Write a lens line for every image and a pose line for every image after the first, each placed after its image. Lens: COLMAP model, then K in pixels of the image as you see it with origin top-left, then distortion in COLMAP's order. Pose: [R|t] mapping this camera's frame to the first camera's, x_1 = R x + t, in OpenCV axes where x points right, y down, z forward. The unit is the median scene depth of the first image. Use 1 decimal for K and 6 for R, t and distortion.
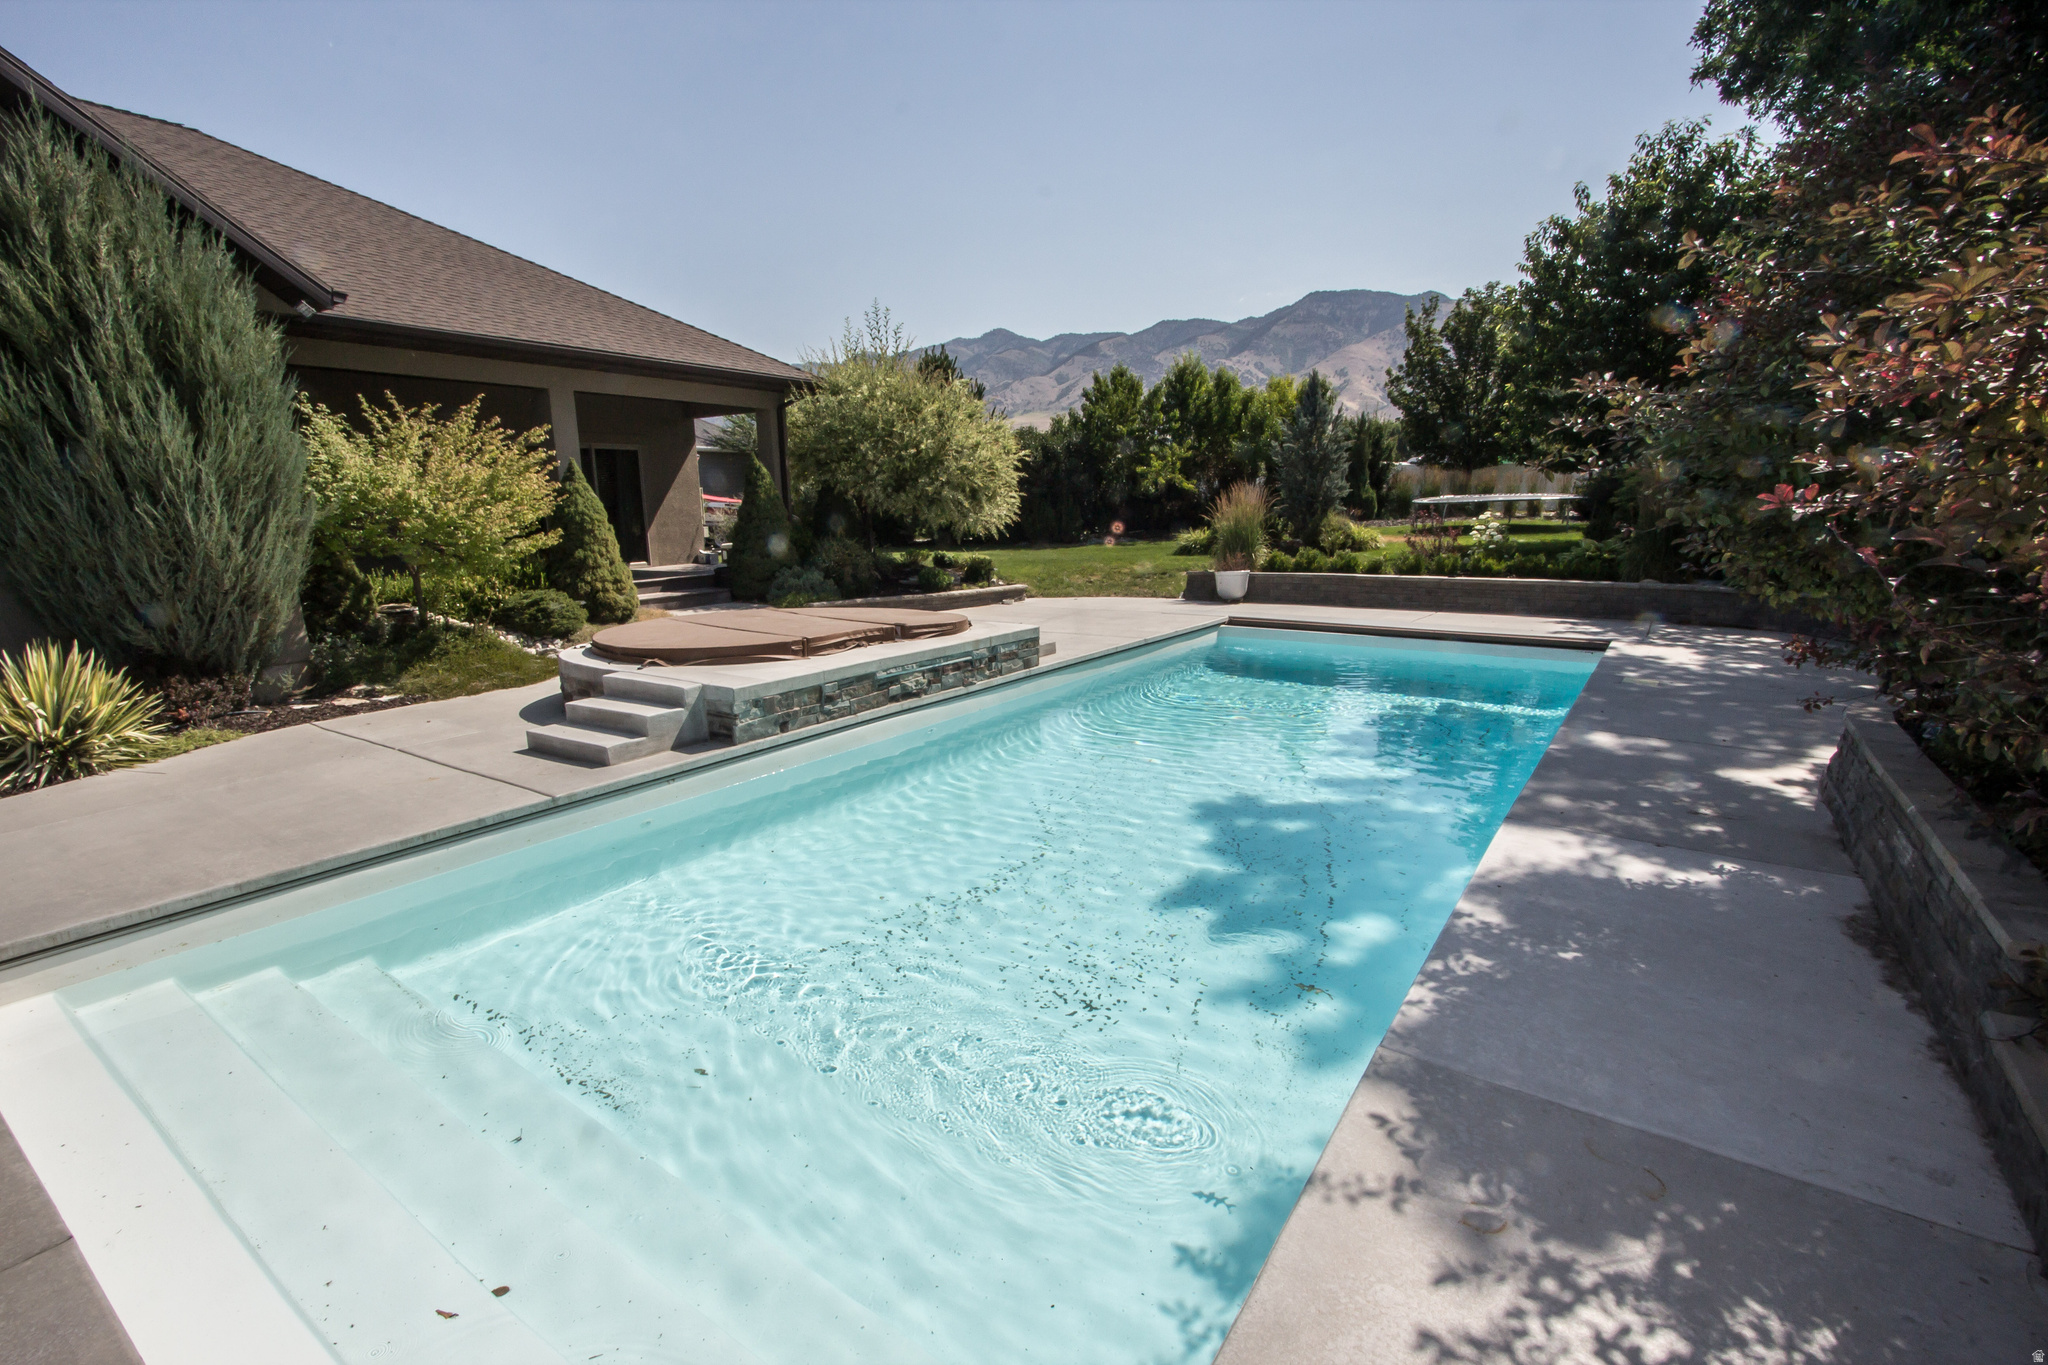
lens RADIAL K [[946.9, 0, 1011.4], [0, 946.9, 719.0], [0, 0, 1]] dist [-0.034961, 0.016304]
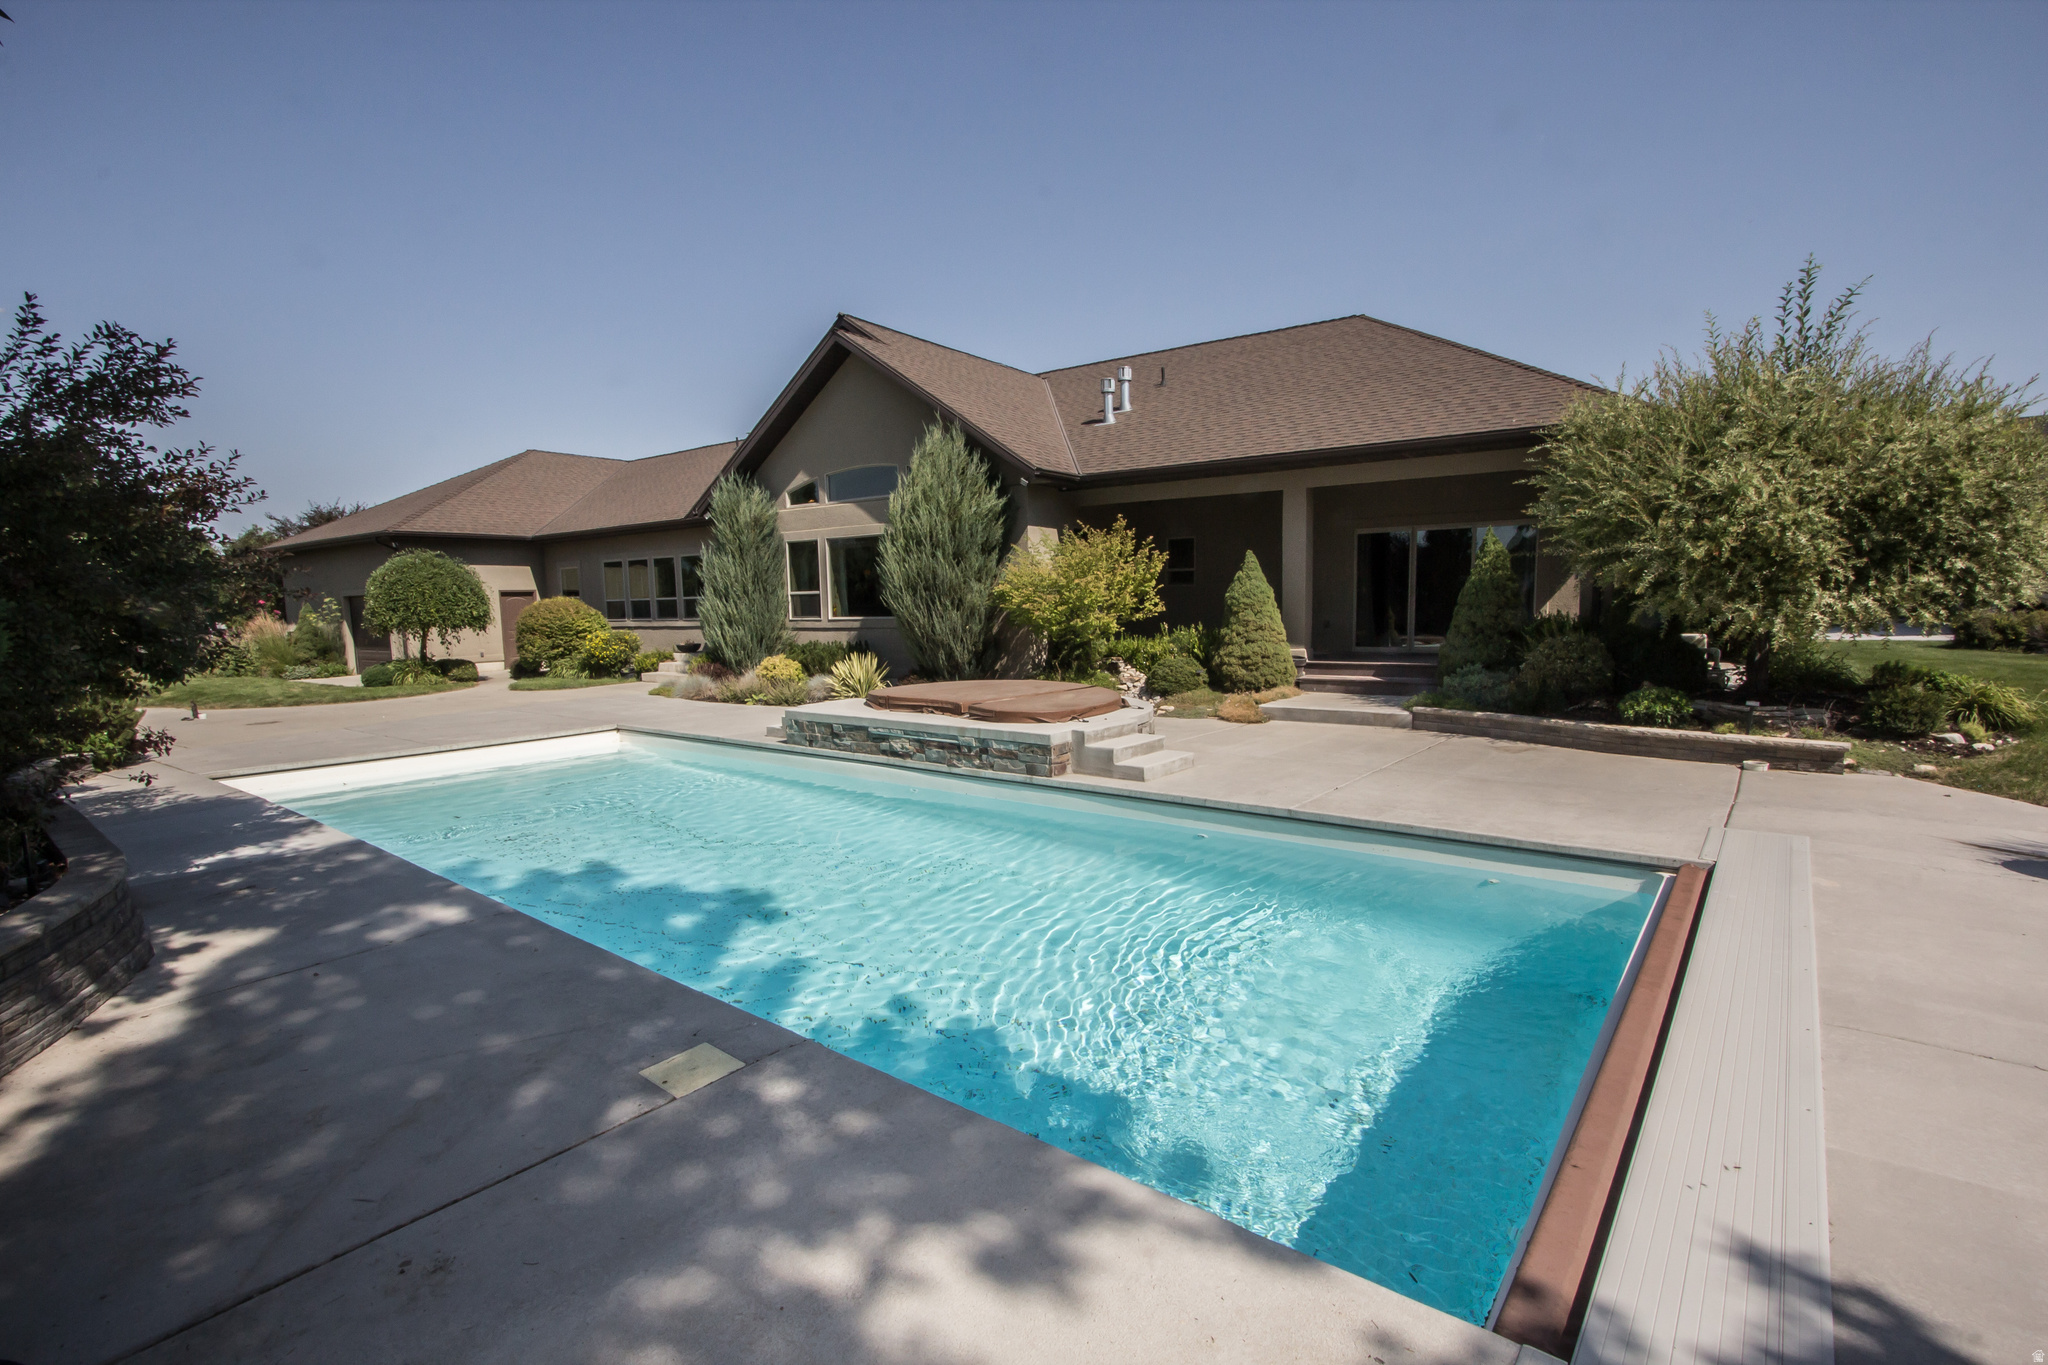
lens RADIAL K [[946.9, 0, 1011.4], [0, 946.9, 719.0], [0, 0, 1]] dist [-0.034961, 0.016304]
pose [[-0.061205, 0.140979, -0.988119, 1.057288], [-0.203398, 0.967440, 0.150628, -0.276044], [0.977181, 0.210201, -0.030537, 1.132427]]
